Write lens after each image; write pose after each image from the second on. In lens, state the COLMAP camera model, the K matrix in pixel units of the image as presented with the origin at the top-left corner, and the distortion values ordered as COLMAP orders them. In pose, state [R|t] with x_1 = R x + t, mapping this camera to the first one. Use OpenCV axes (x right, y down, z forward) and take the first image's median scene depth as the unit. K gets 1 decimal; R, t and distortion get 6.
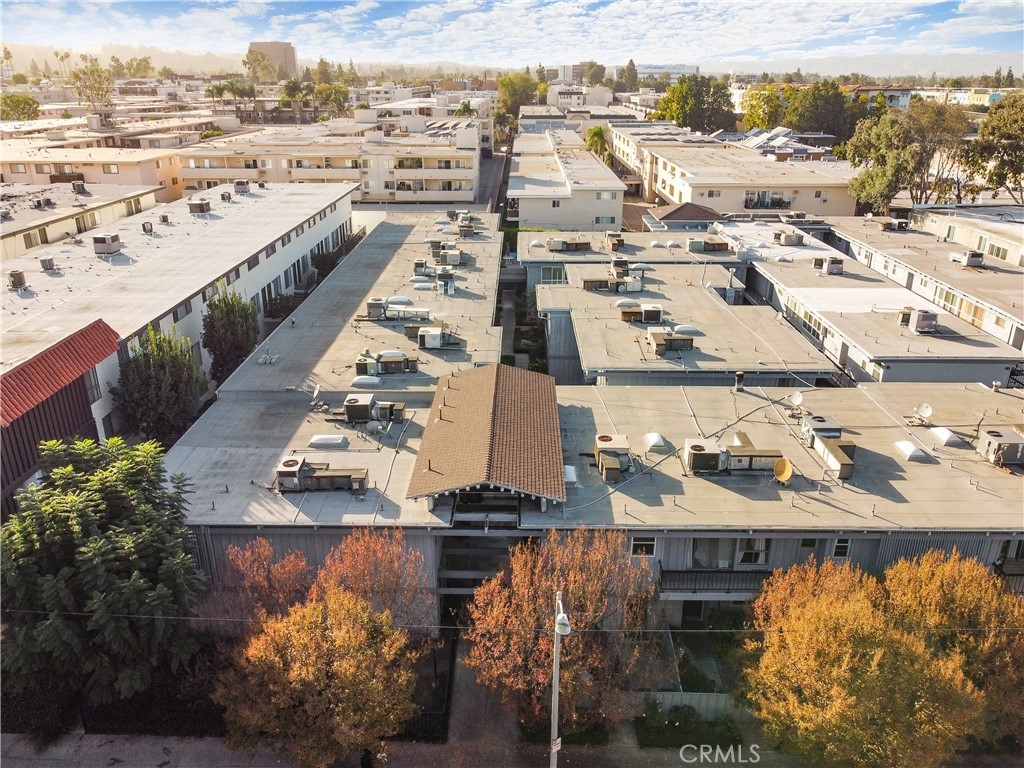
lens RADIAL K [[758.5, 0, 512.0], [0, 758.5, 384.0], [0, 0, 1]] dist [-0.000187, 0.002131]
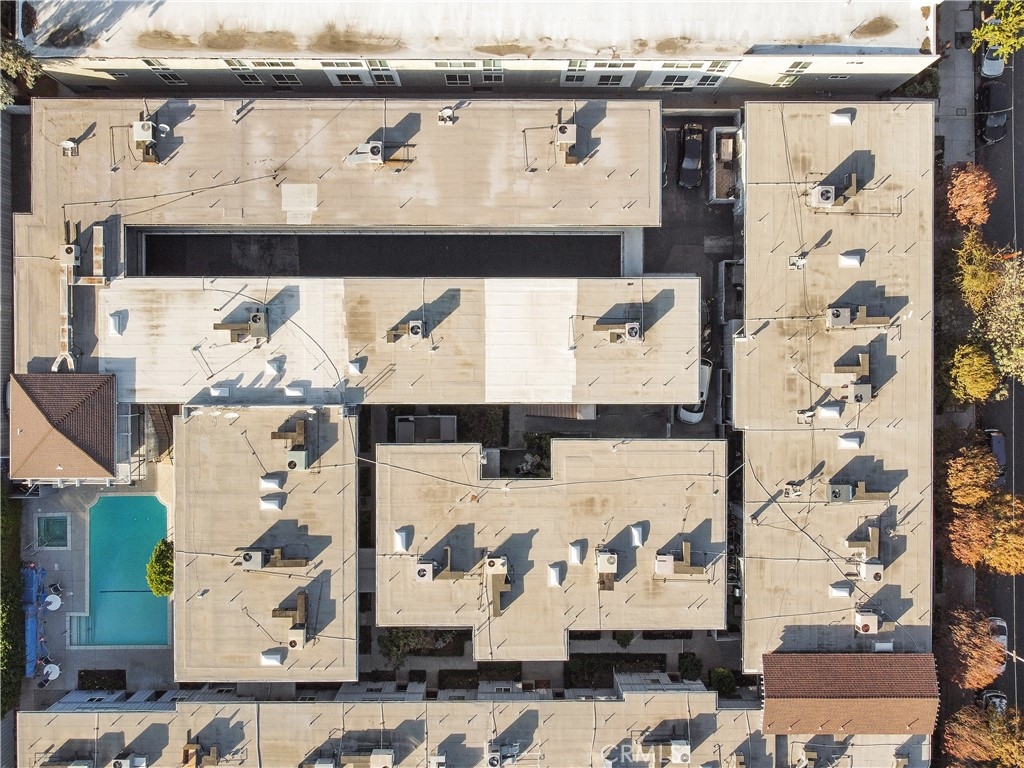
lens RADIAL K [[758.5, 0, 512.0], [0, 758.5, 384.0], [0, 0, 1]] dist [-0.000187, 0.002131]
pose [[-0.015988, -0.999869, -0.002506, 0.593150], [0.366703, -0.008196, 0.930302, -1.553875], [-0.930201, 0.013955, 0.366786, 0.951238]]
